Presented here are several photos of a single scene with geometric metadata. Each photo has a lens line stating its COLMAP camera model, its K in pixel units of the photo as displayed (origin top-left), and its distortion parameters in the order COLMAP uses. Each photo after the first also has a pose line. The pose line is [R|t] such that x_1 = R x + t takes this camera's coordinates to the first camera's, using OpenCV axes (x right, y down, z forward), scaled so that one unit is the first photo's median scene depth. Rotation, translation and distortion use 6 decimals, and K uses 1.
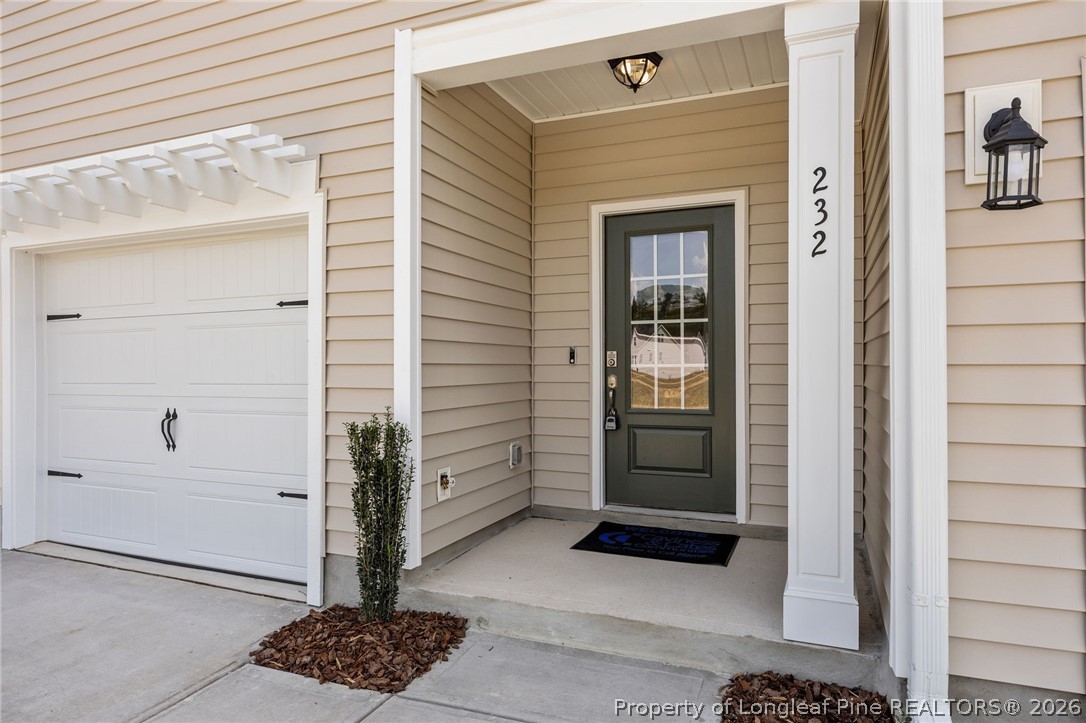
lens RADIAL K [[514.8, 0, 548.4], [0, 514.8, 360.2], [0, 0, 1]] dist [-0.002851, -0.000174]
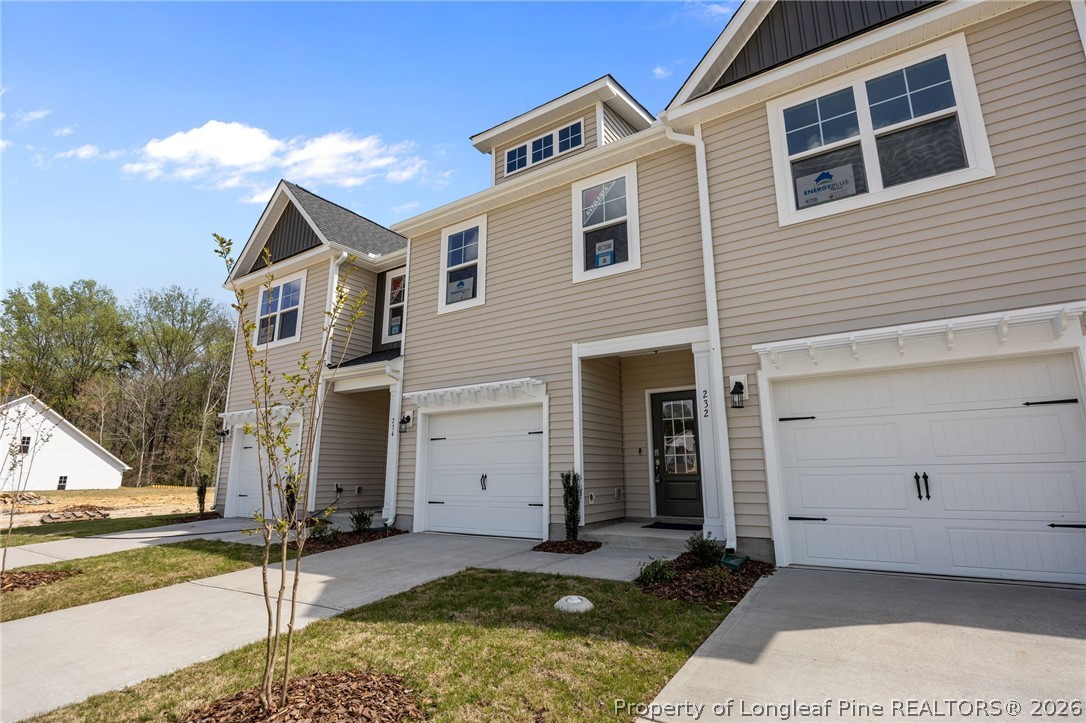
lens RADIAL K [[514.8, 0, 543.5], [0, 514.8, 357.0], [0, 0, 1]] dist [-0.002851, -0.000174]
pose [[0.976085, -0.050798, -0.211369, 0.170543], [0.003085, 0.975453, -0.220187, 0.110753], [0.217365, 0.214269, 0.952282, -1.869263]]
